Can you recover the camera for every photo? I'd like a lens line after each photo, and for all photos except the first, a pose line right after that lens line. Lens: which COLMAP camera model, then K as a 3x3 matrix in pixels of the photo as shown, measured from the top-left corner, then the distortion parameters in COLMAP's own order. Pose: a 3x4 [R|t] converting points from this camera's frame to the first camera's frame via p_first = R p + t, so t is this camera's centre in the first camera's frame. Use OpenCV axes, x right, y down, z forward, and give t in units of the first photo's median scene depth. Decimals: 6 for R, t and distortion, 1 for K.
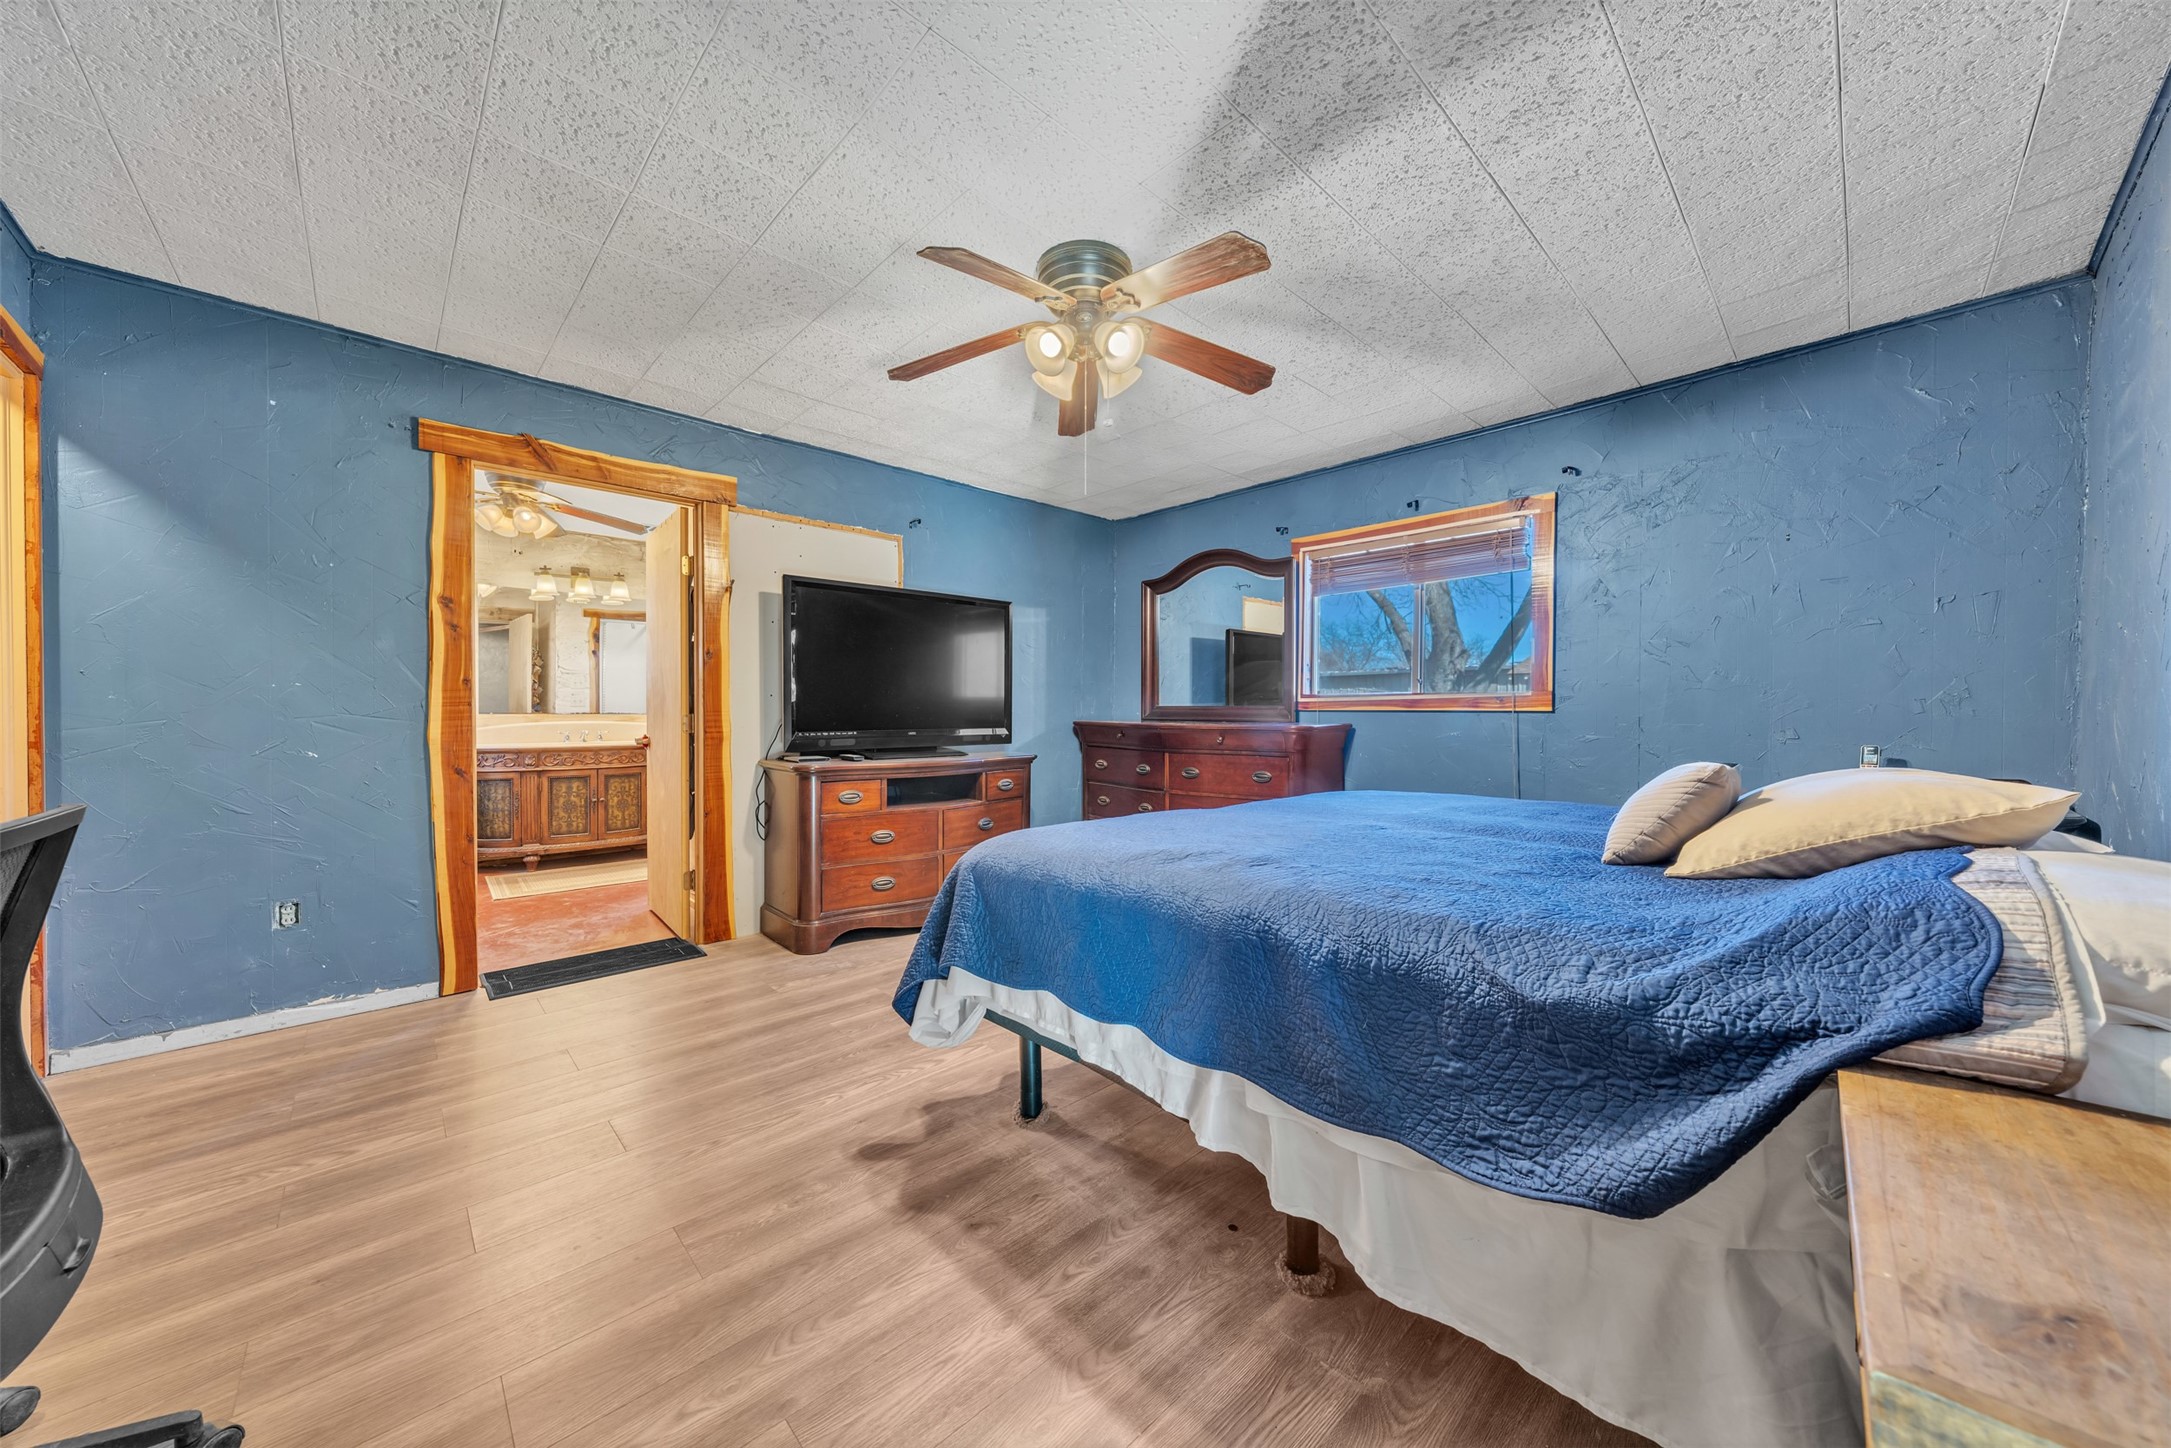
lens RADIAL K [[746.3, 0, 1085.5], [0, 746.3, 724.0], [0, 0, 1]] dist [-0.000865, -0.000036]
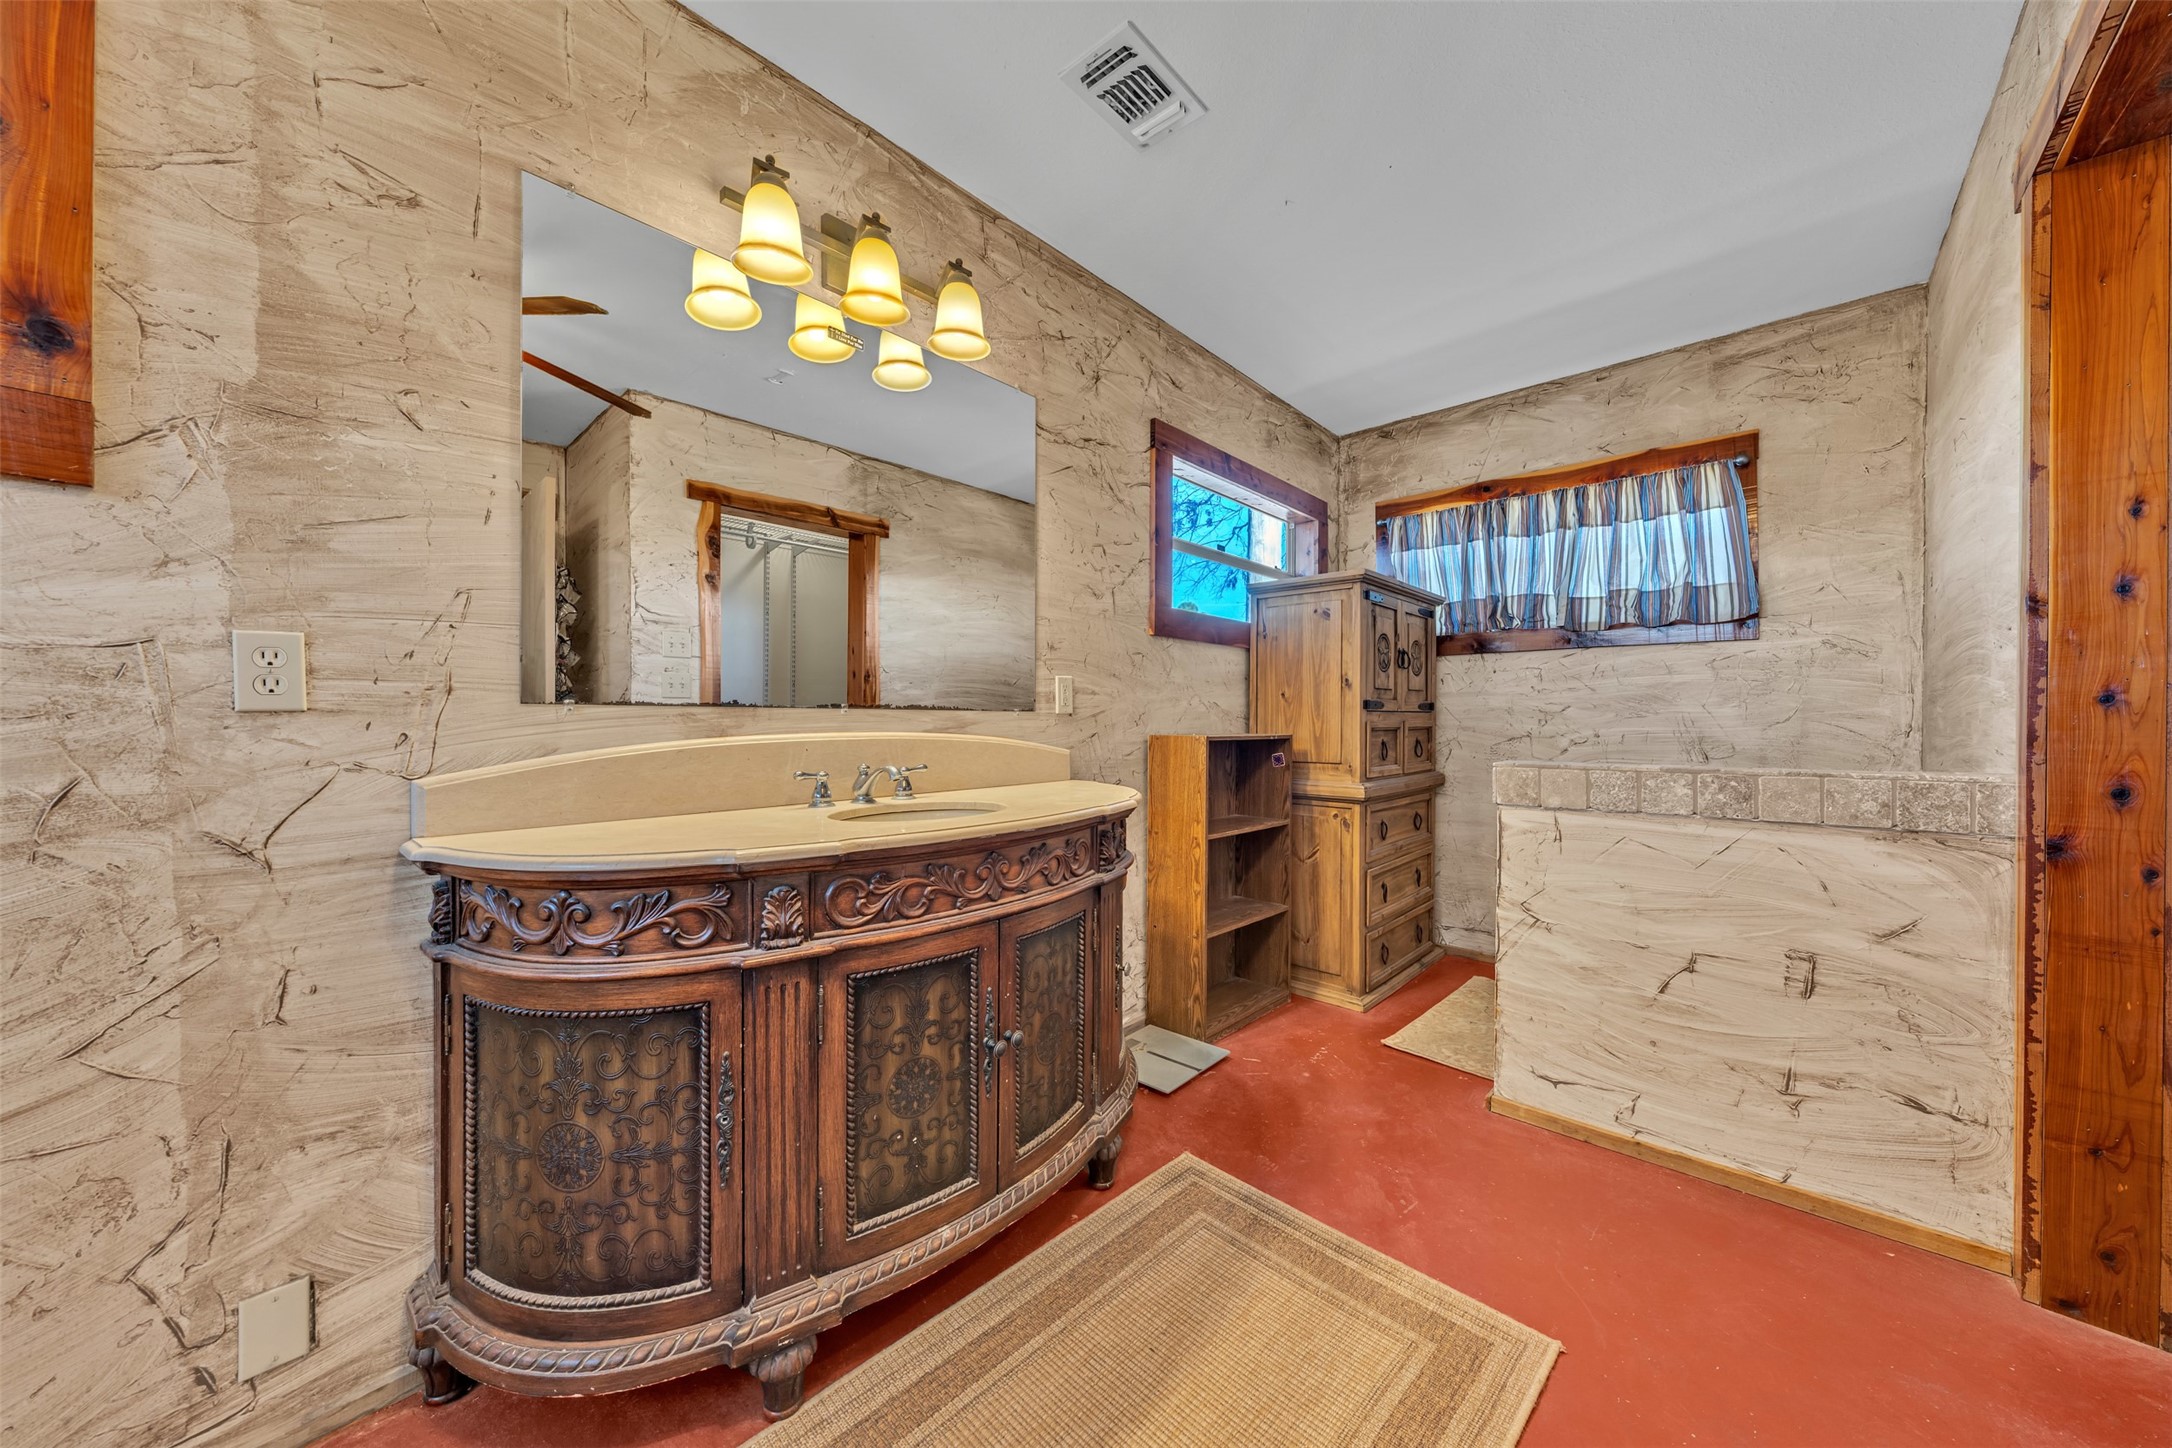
lens RADIAL K [[748.3, 0, 1086.0], [0, 748.3, 724.0], [0, 0, 1]] dist [0.000635, 0.000018]
pose [[0.998557, 0.003061, 0.053614, -0.650247], [-0.003087, 0.999995, 0.000394, -0.006564], [-0.053613, -0.000559, 0.998562, 0.756233]]
